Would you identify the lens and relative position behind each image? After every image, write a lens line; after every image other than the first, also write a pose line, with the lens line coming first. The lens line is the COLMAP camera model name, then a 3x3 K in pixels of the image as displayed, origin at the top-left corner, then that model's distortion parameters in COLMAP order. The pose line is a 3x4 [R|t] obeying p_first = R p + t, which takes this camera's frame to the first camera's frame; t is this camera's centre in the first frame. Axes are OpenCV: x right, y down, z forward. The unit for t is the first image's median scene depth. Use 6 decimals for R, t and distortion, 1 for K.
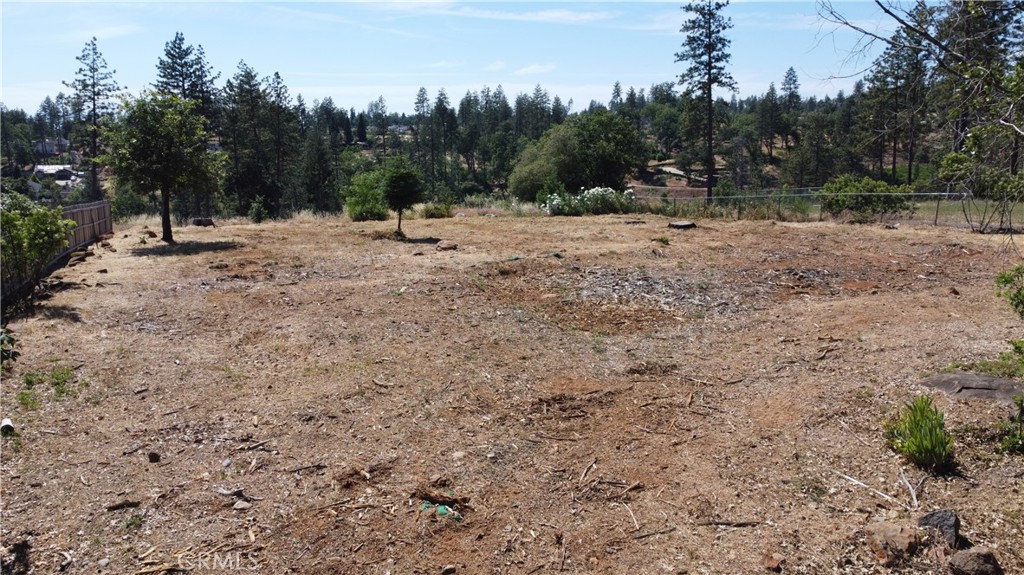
lens RADIAL K [[777.1, 0, 516.0], [0, 777.1, 285.9], [0, 0, 1]] dist [-0.004350, -0.000012]
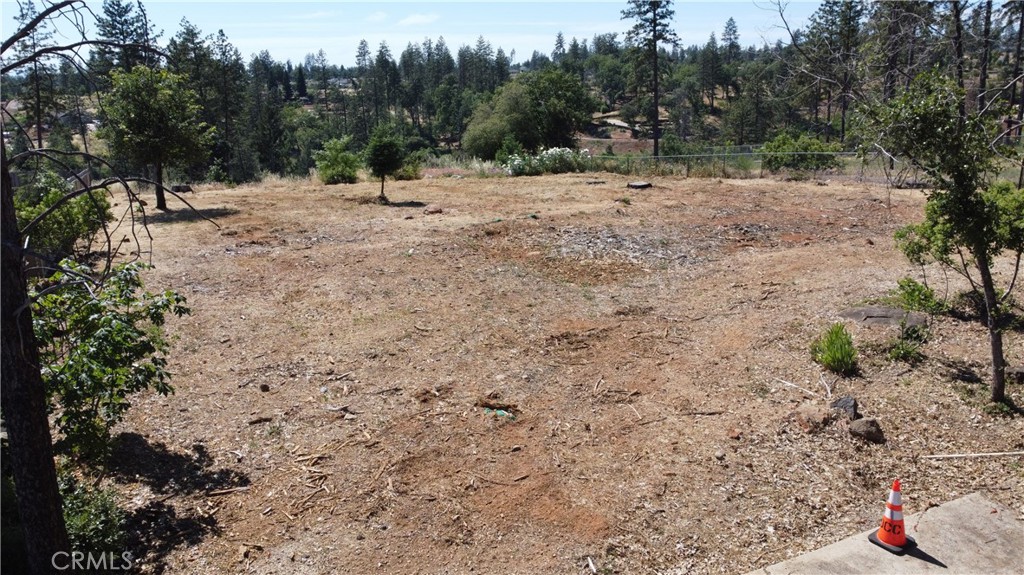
lens RADIAL K [[777.1, 0, 516.1], [0, 777.1, 285.2], [0, 0, 1]] dist [-0.004350, -0.000012]
pose [[0.997311, -0.027176, 0.068061, -0.056872], [0.023131, 0.997958, 0.059532, -0.008222], [-0.069540, -0.057797, 0.995903, -0.137898]]
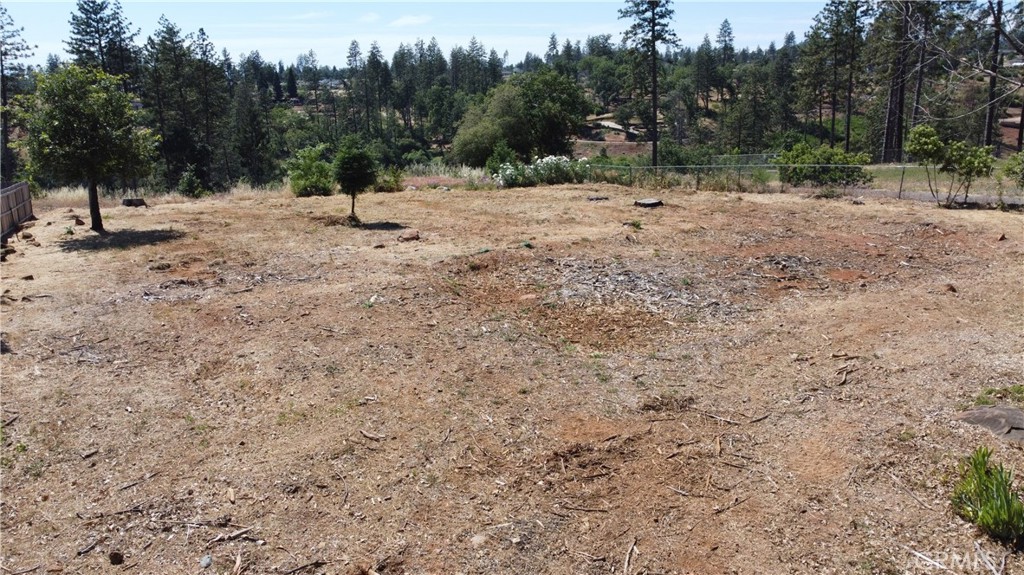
lens RADIAL K [[777.1, 0, 515.5], [0, 777.1, 284.9], [0, 0, 1]] dist [-0.004350, -0.000012]
pose [[0.996730, -0.025977, 0.076518, -0.039155], [0.021595, 0.998109, 0.057553, -0.050049], [-0.077869, -0.055712, 0.995406, 0.061991]]
